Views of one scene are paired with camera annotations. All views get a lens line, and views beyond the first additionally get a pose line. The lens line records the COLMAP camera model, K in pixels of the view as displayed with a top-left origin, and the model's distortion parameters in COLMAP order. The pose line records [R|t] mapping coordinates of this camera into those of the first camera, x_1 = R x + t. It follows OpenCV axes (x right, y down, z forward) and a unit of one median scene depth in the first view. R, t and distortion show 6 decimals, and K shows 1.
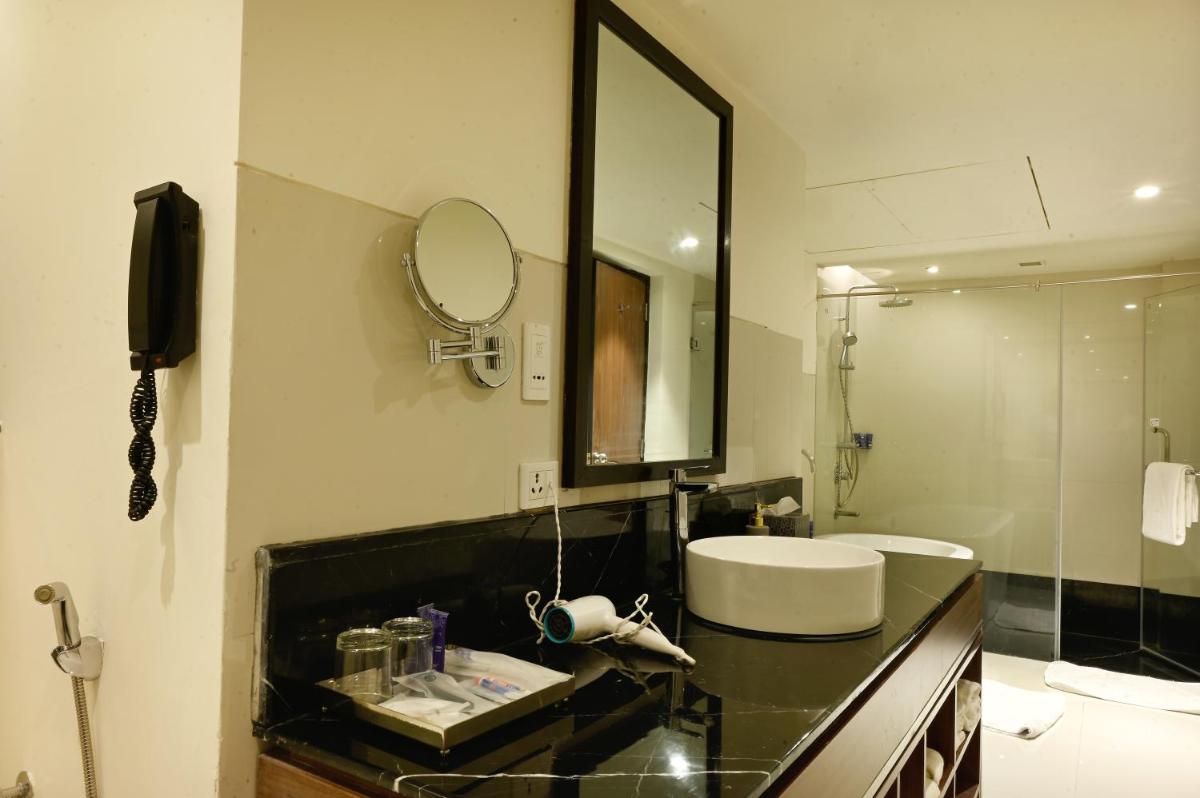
lens RADIAL K [[802.9, 0, 600.7], [0, 802.9, 400.4], [0, 0, 1]] dist [-0.000398, -0.001951]
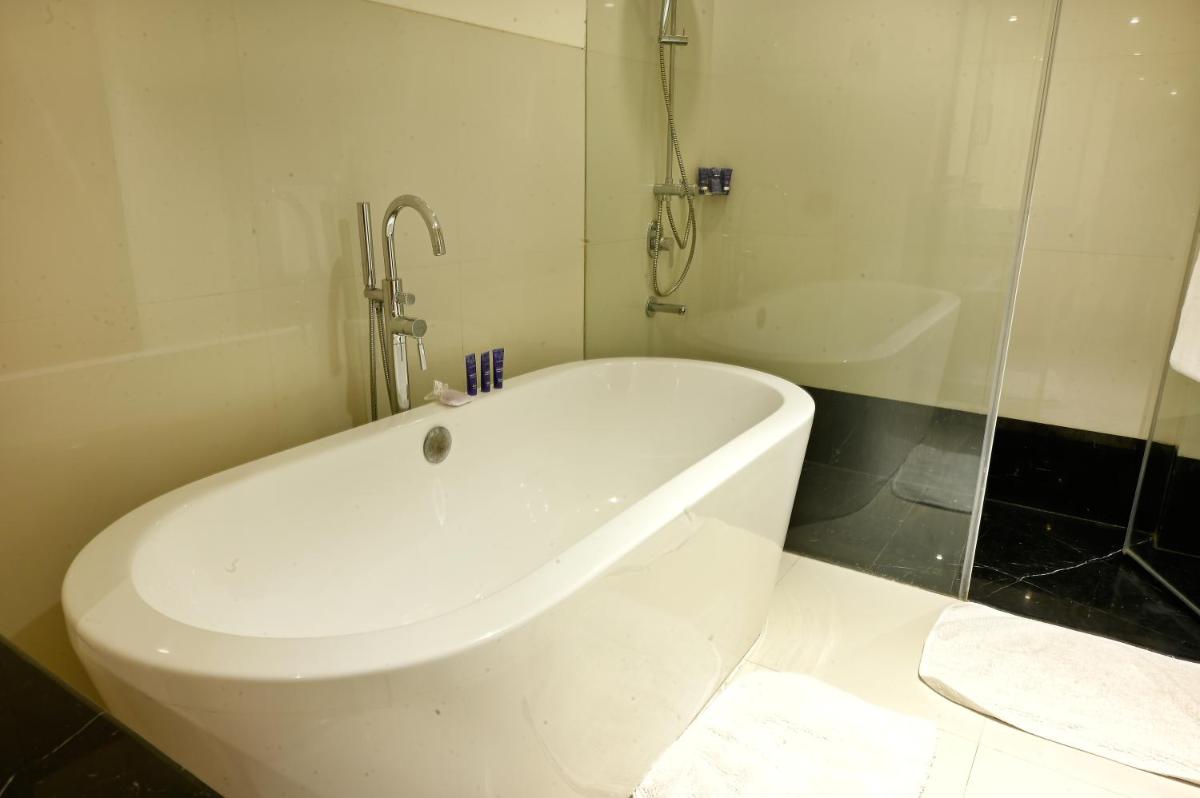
lens RADIAL K [[802.9, 0, 600.7], [0, 802.9, 400.4], [0, 0, 1]] dist [-0.000398, -0.001951]
pose [[0.999799, -0.014976, -0.013357, 0.263625], [0.018357, 0.951435, 0.307301, 0.022910], [0.008106, -0.307484, 0.951519, 0.415998]]
